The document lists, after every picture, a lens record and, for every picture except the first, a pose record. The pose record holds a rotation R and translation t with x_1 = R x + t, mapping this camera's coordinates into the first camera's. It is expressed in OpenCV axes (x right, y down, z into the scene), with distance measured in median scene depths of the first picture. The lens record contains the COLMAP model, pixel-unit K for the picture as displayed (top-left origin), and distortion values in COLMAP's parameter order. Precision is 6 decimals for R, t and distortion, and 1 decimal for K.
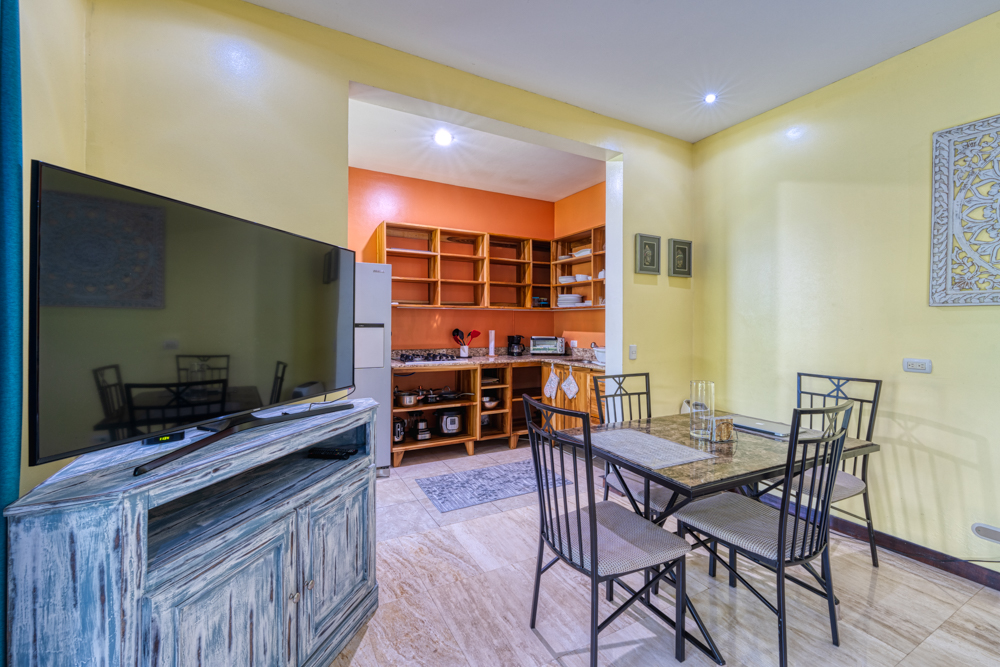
lens RADIAL K [[417.9, 0, 500.8], [0, 417.9, 317.3], [0, 0, 1]] dist [-0.001414, -0.000198]
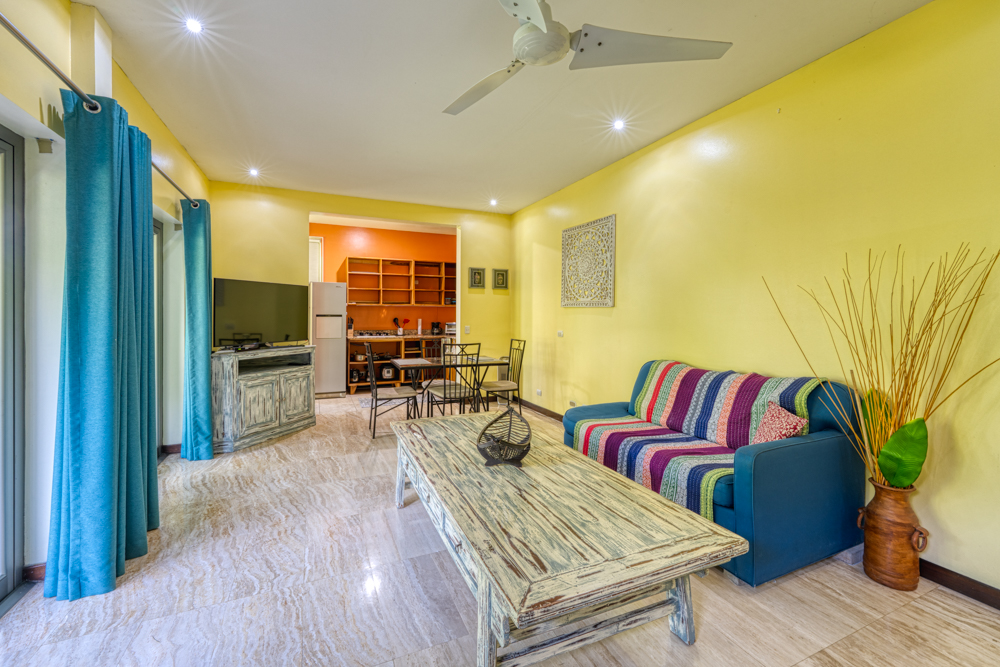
lens RADIAL K [[416.2, 0, 499.6], [0, 416.2, 310.9], [0, 0, 1]] dist [0.001156, 0.000083]
pose [[0.997204, 0.002952, -0.074670, 0.516247], [-0.002498, 0.999978, 0.006162, -0.013368], [0.074686, -0.005958, 0.997189, -0.738639]]
